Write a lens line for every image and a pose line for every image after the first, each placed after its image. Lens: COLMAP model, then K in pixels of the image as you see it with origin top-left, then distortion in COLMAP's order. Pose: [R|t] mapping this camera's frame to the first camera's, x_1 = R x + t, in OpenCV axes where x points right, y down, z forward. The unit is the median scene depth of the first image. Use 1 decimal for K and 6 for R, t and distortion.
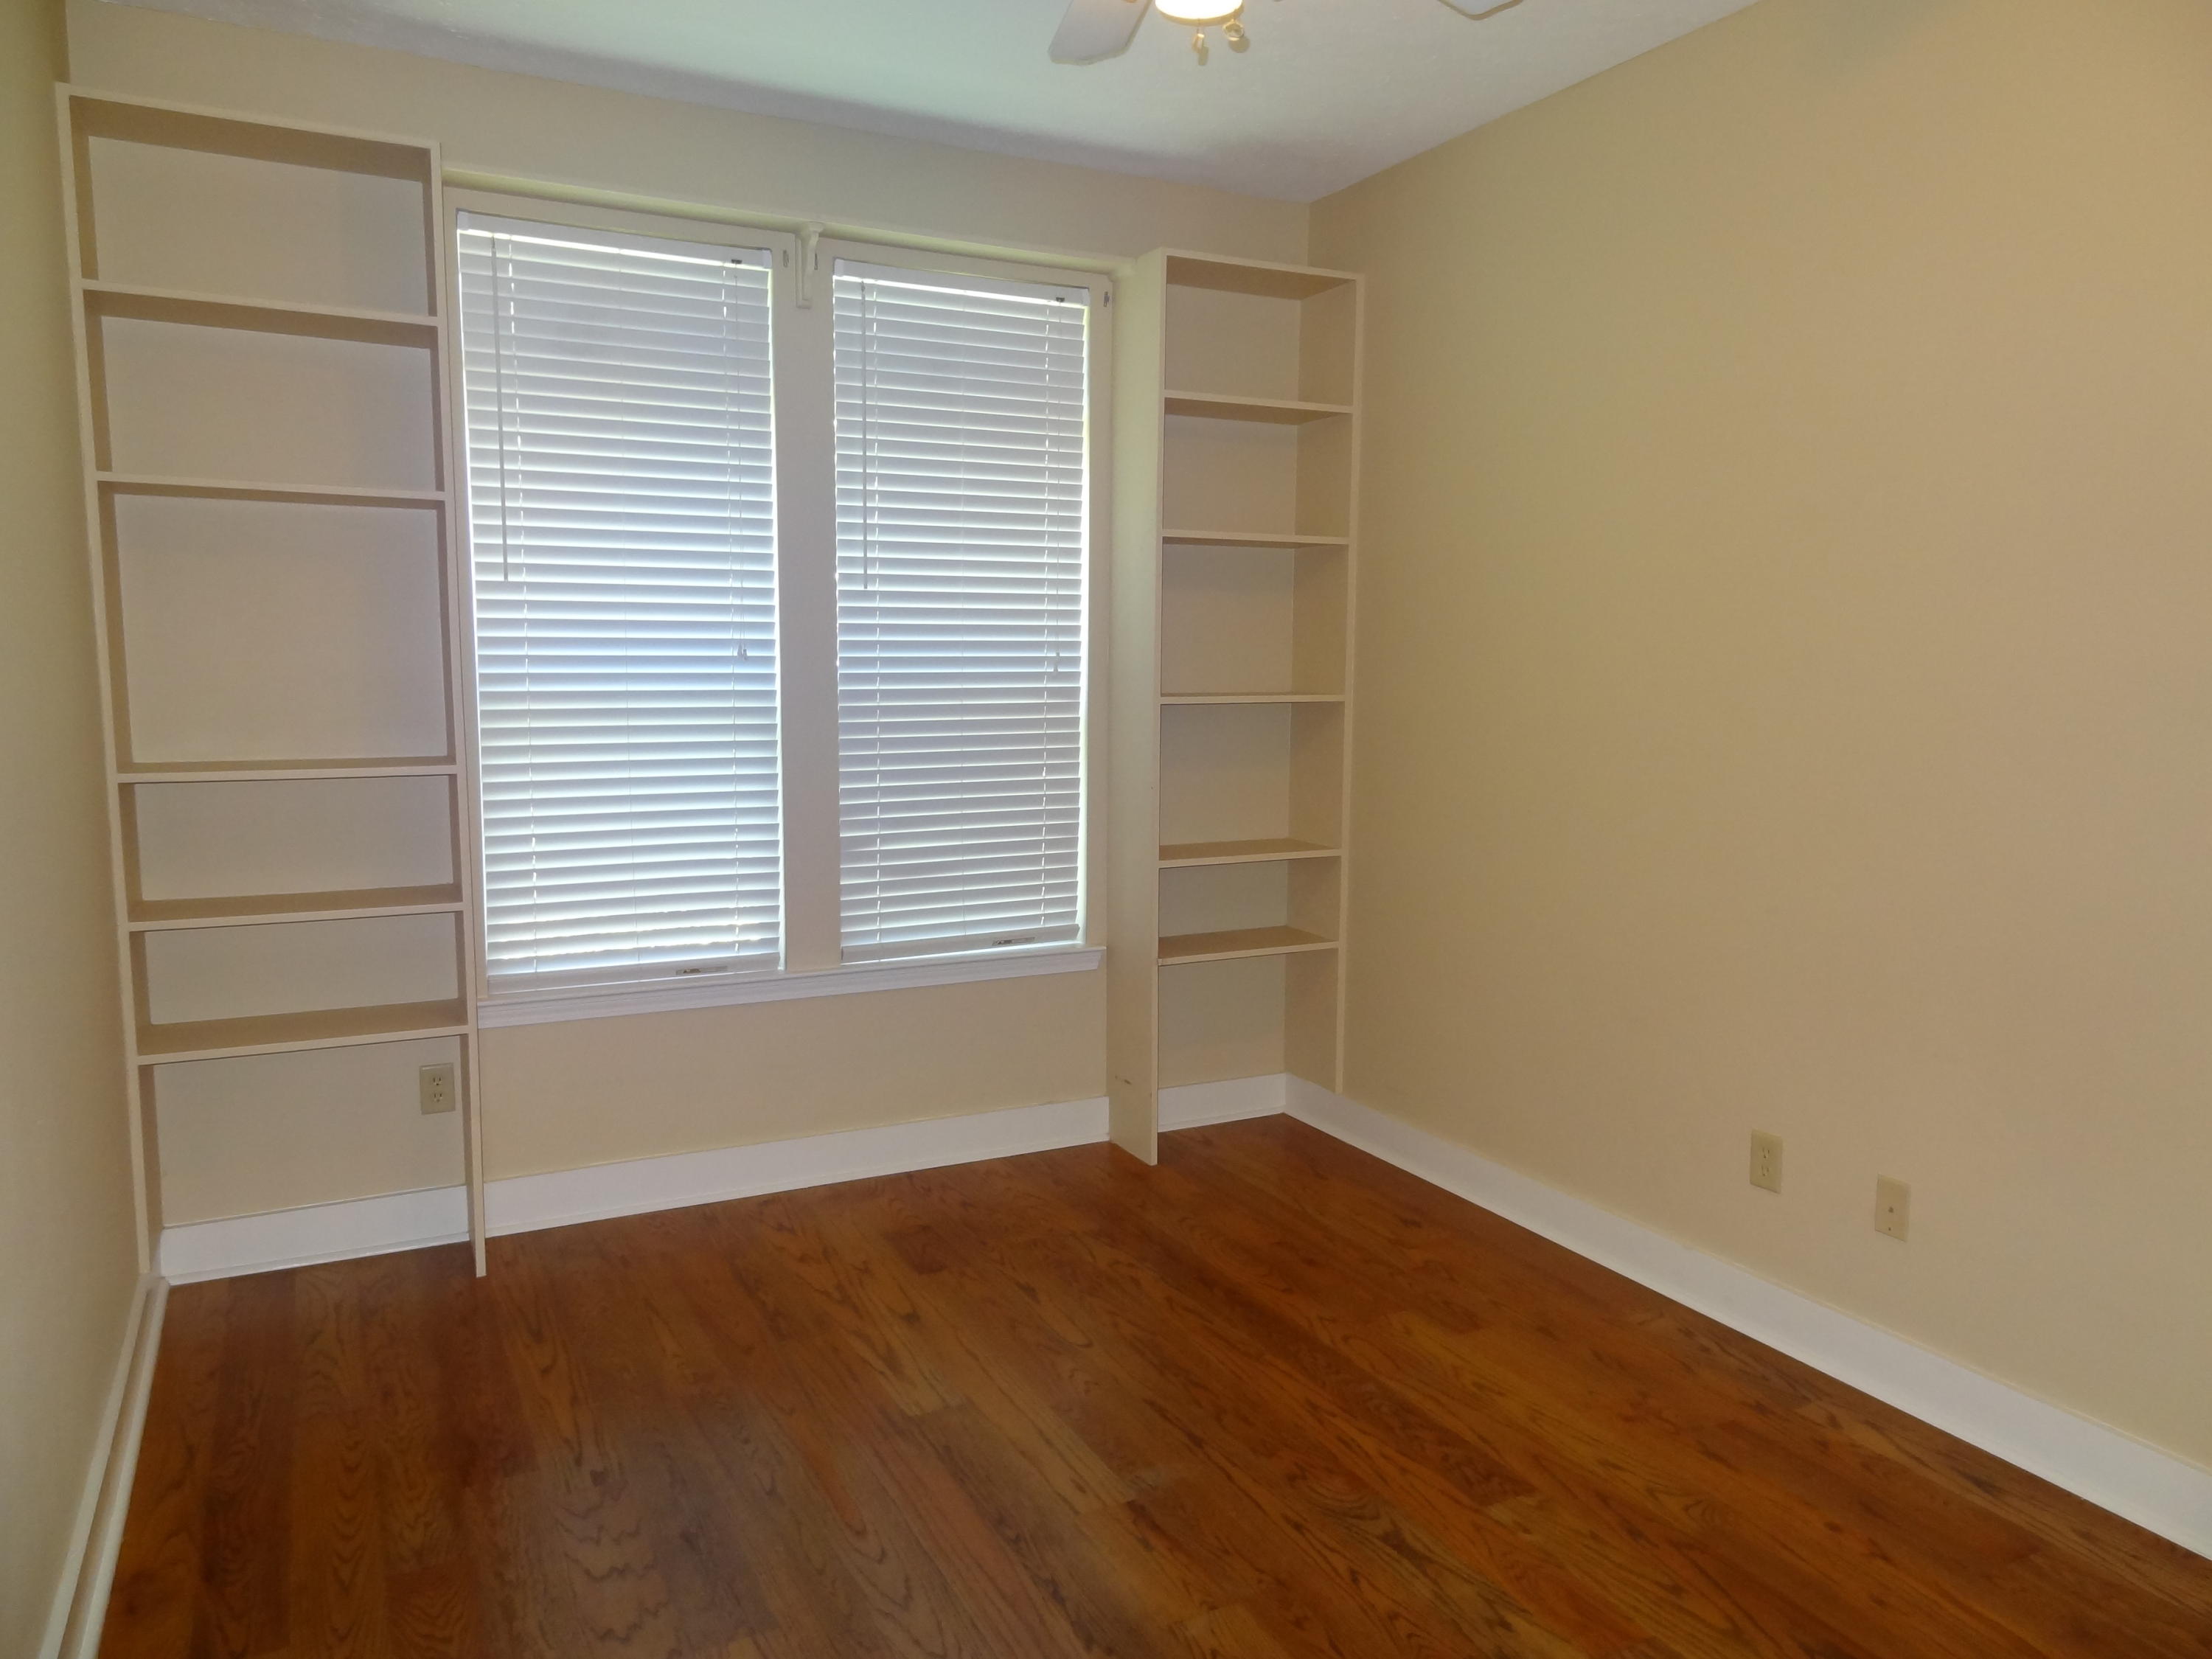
lens RADIAL K [[1547.5, 0, 1096.8], [0, 1547.5, 836.8], [0, 0, 1]] dist [-0.000199, 0.014110]
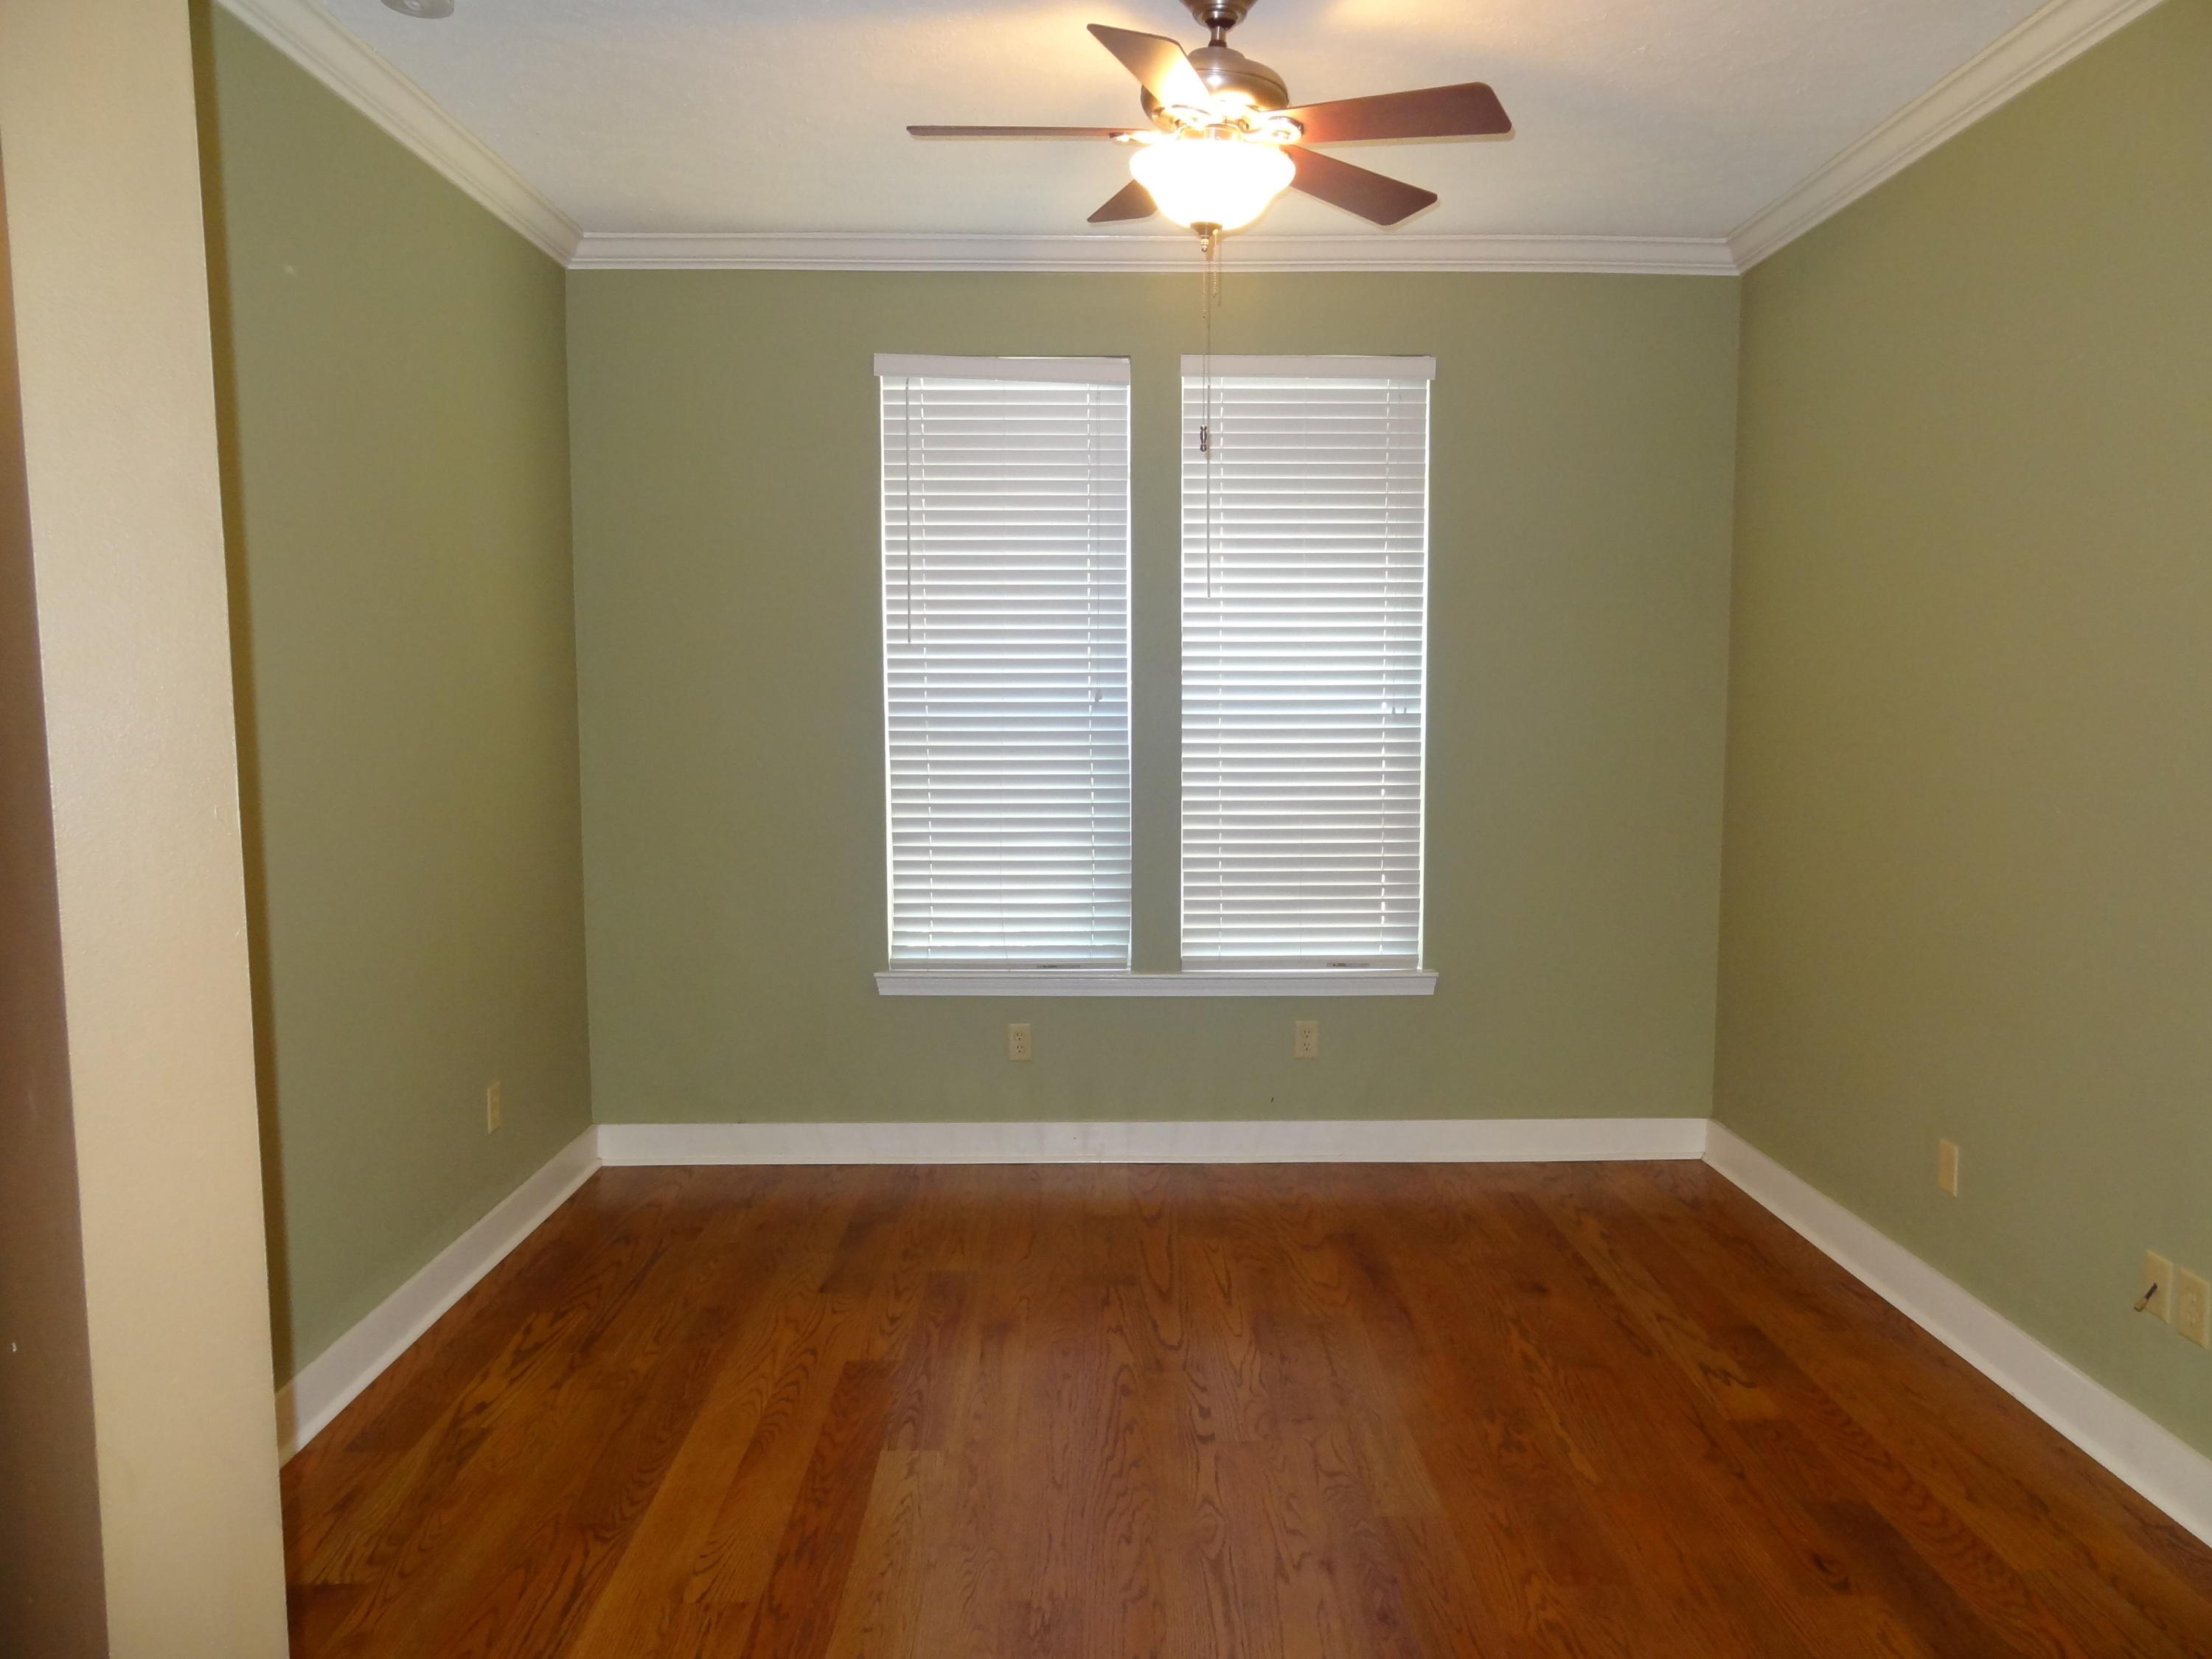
lens RADIAL K [[1547.5, 0, 1159.2], [0, 1547.5, 800.3], [0, 0, 1]] dist [-0.000199, 0.014110]
pose [[0.907308, 0.031194, -0.419308, 0.290779], [-0.040775, 0.999072, -0.013905, -0.026846], [0.418485, 0.029713, 0.907738, -0.039298]]
